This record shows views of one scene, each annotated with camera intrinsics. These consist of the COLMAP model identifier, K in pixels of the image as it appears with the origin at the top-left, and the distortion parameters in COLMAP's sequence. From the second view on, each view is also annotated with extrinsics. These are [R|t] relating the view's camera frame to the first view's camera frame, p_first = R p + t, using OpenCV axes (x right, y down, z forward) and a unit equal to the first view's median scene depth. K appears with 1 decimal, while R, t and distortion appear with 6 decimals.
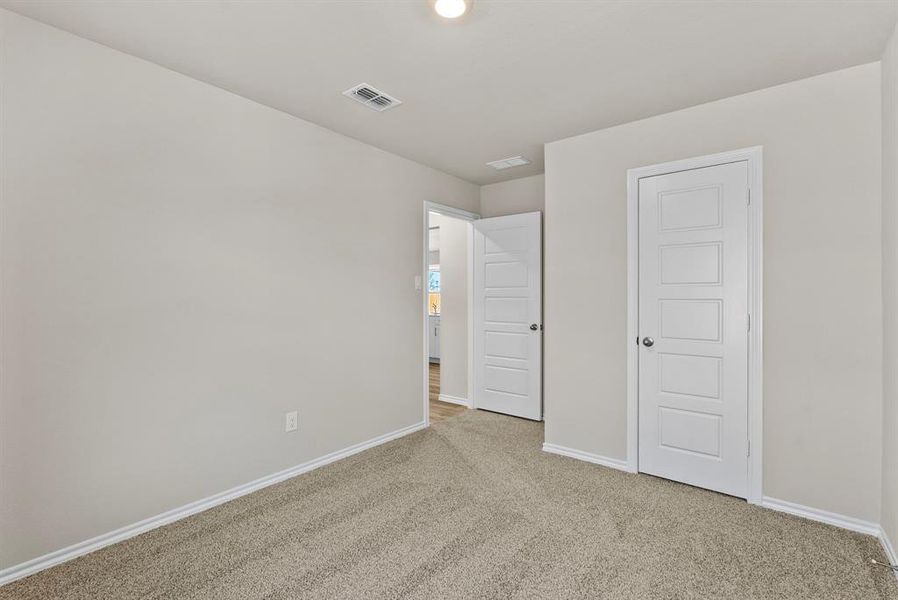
lens RADIAL K [[420.1, 0, 449.1], [0, 420.1, 302.7], [0, 0, 1]] dist [0.001330, 0.000867]
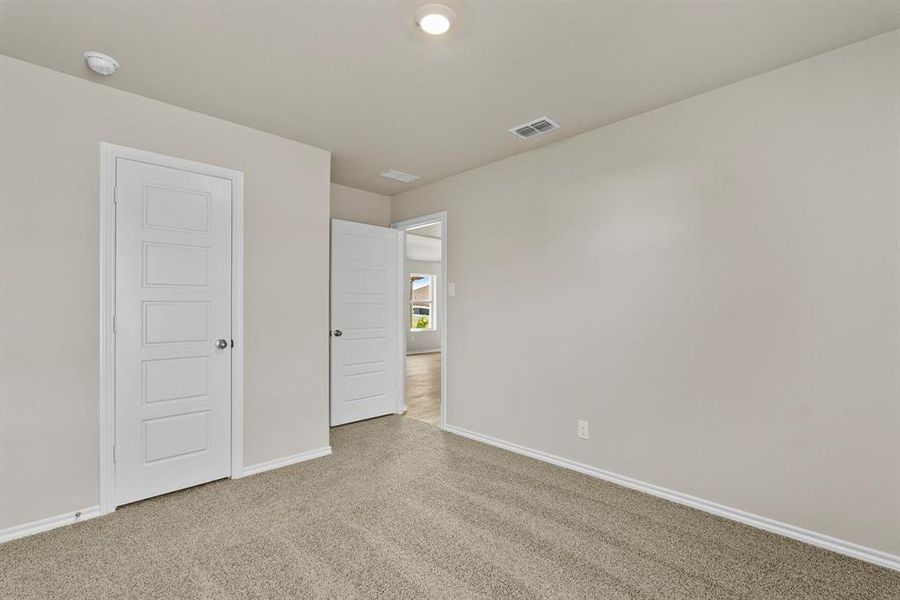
lens RADIAL K [[421.0, 0, 450.1], [0, 421.0, 302.7], [0, 0, 1]] dist [0.001330, 0.000867]
pose [[0.102292, 0.008685, 0.994716, -0.375513], [0.006755, 0.999933, -0.009425, 0.009941], [-0.994731, 0.007683, 0.102227, 0.294648]]
